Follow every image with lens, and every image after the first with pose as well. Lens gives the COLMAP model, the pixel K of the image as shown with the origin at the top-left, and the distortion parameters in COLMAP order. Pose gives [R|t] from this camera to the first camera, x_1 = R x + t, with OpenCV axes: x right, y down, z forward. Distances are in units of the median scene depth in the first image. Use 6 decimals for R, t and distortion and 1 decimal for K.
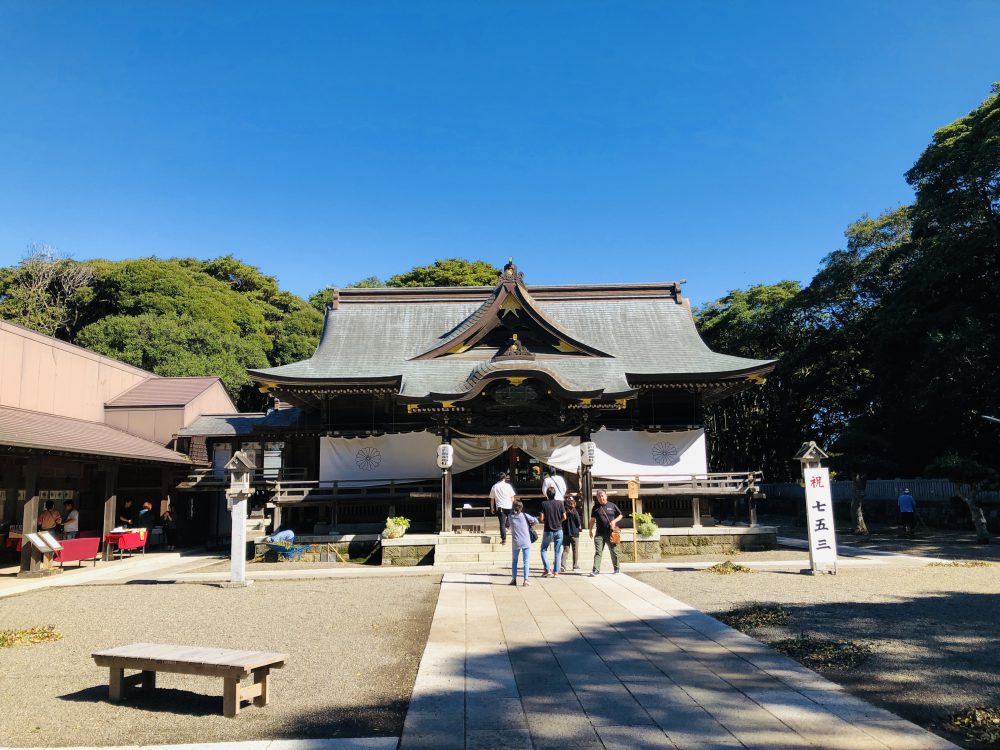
lens RADIAL K [[756.8, 0, 500.0], [0, 756.8, 375.0], [0, 0, 1]] dist [0.136669, -0.001579]
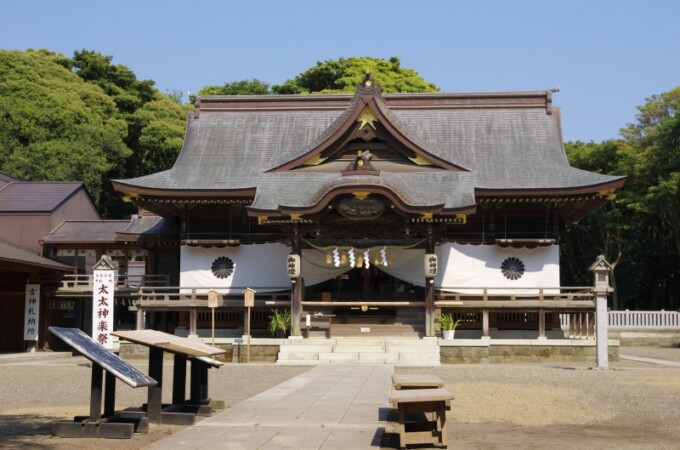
lens RADIAL K [[924.1, 0, 340.0], [0, 924.1, 225.0], [0, 0, 1]] dist [0.090829, 0.017475]
pose [[0.997098, 0.014813, -0.074668, 0.076907], [-0.010841, 0.998518, 0.053326, -0.016384], [0.075347, -0.052362, 0.995782, -0.241189]]
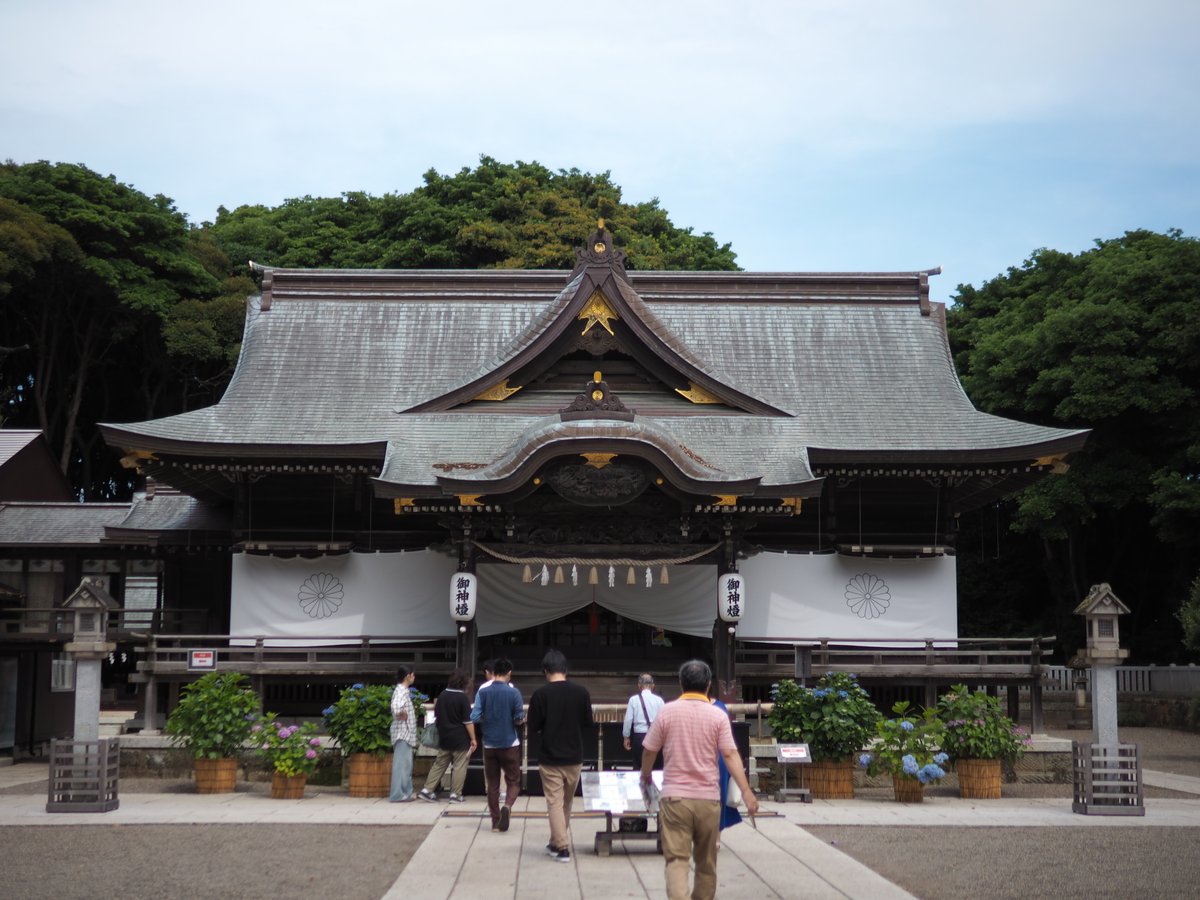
lens RADIAL K [[1575.2, 0, 600.0], [0, 1575.2, 450.0], [0, 0, 1]] dist [0.053182, -0.004899]
pose [[0.999718, 0.023574, -0.002698, 0.022277], [-0.023542, 0.999656, 0.011553, -0.009837], [0.002970, -0.011486, 0.999930, -0.101286]]
